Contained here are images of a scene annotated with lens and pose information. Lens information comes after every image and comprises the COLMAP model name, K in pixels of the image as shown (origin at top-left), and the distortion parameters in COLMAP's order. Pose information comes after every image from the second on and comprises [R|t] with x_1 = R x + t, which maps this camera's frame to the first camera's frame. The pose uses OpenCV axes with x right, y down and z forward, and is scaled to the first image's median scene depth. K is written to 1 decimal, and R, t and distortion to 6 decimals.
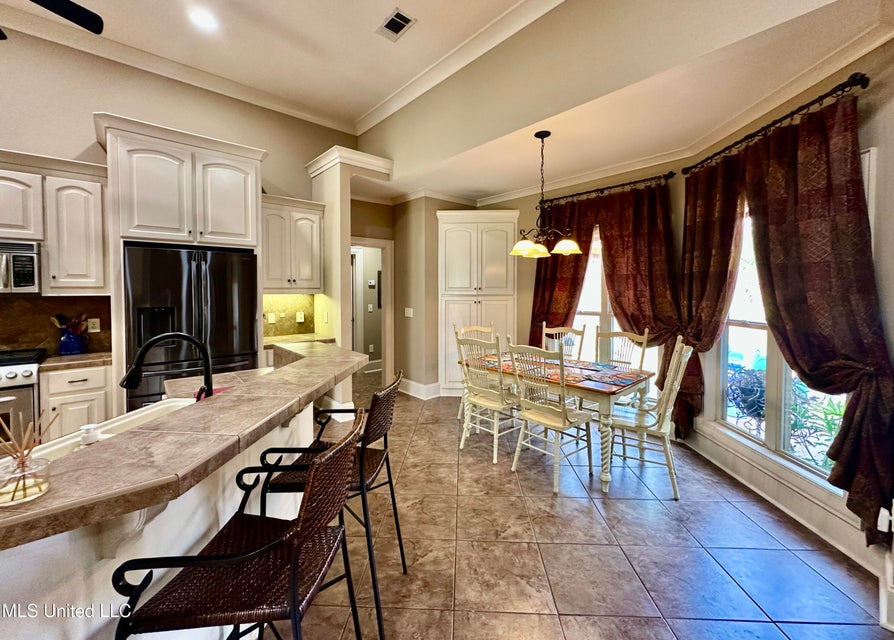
lens RADIAL K [[368.3, 0, 449.3], [0, 368.3, 300.4], [0, 0, 1]] dist [-0.000478, -0.000034]
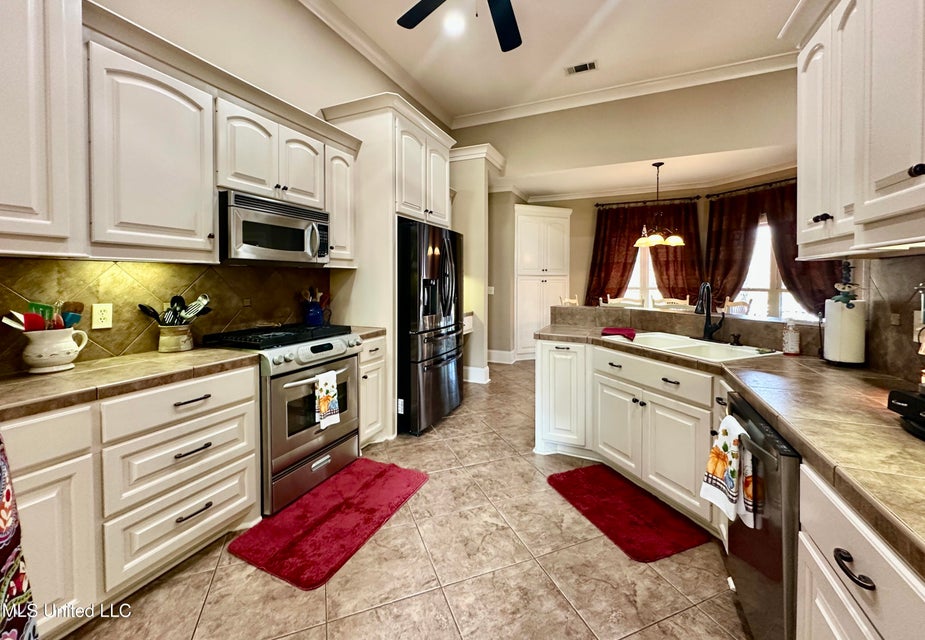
lens RADIAL K [[381.0, 0, 462.6], [0, 381.0, 286.6], [0, 0, 1]] dist [-0.001273, -0.000120]
pose [[0.910076, -0.005512, 0.414404, -0.845950], [0.009680, 0.999921, -0.007959, 0.037095], [-0.414327, 0.011255, 0.910058, -0.050211]]
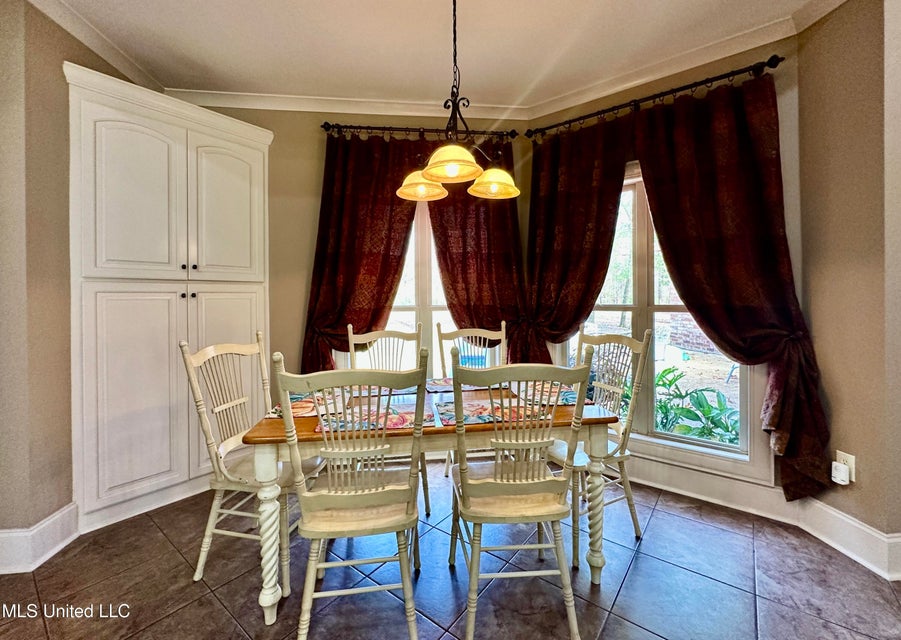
lens RADIAL K [[377.5, 0, 452.5], [0, 377.5, 298.8], [0, 0, 1]] dist [-0.008654, 0.000098]
pose [[0.578740, -0.006068, 0.815490, -0.146194], [0.029755, 0.999464, -0.013681, 0.031585], [-0.814969, 0.032183, 0.578610, 0.541780]]
